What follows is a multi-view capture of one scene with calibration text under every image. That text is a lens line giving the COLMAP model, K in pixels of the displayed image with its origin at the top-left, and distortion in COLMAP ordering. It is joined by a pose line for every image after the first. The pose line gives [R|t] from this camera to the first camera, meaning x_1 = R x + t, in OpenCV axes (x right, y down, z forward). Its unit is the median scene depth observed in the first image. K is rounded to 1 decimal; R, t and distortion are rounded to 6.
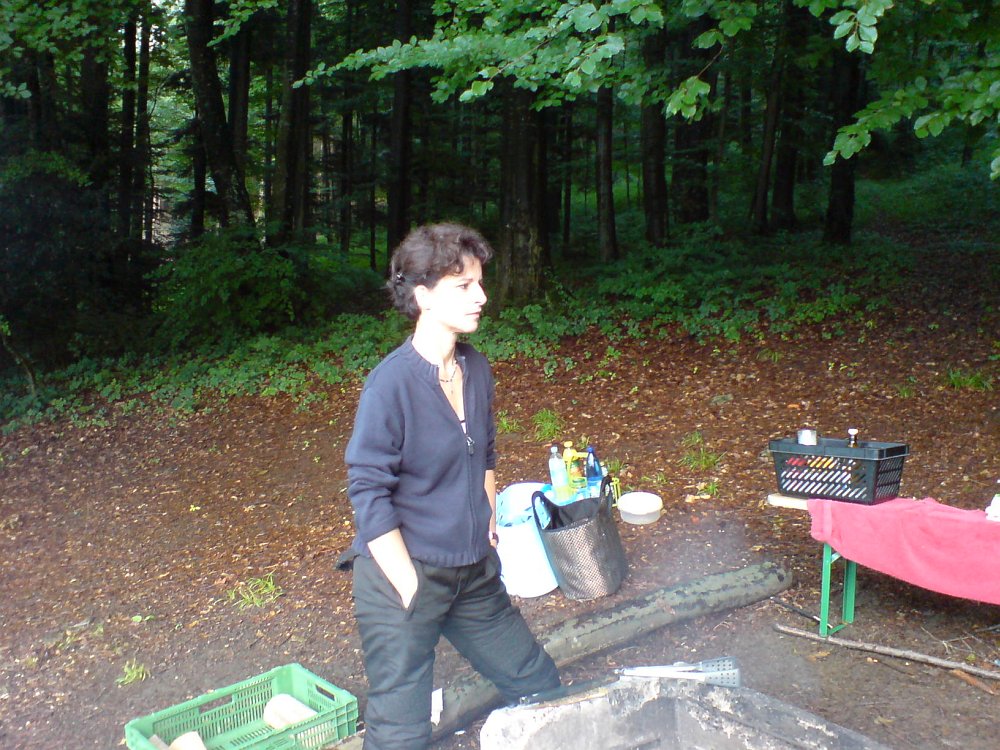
lens RADIAL K [[823.1, 0, 500.0], [0, 823.1, 375.0], [0, 0, 1]] dist [-0.005075, -0.004754]
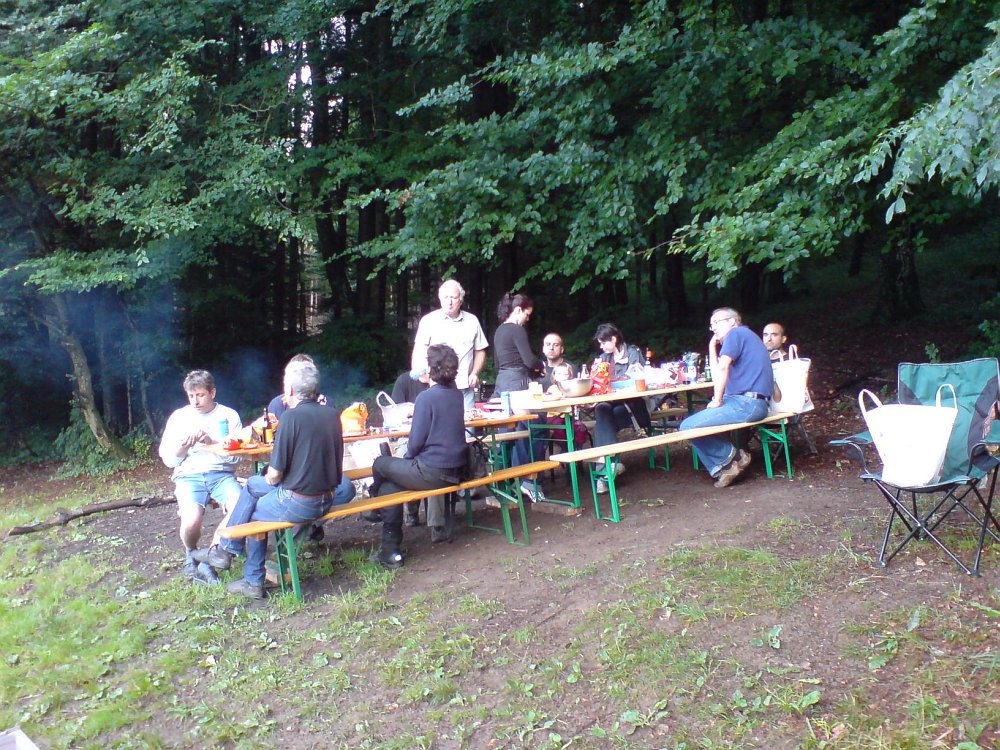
lens RADIAL K [[823.1, 0, 500.0], [0, 823.1, 375.0], [0, 0, 1]] dist [-0.005075, -0.004754]
pose [[0.986459, -0.017072, -0.163116, 0.781002], [0.000282, 0.994743, -0.102406, 0.268949], [0.164007, 0.100974, 0.981278, -1.511788]]
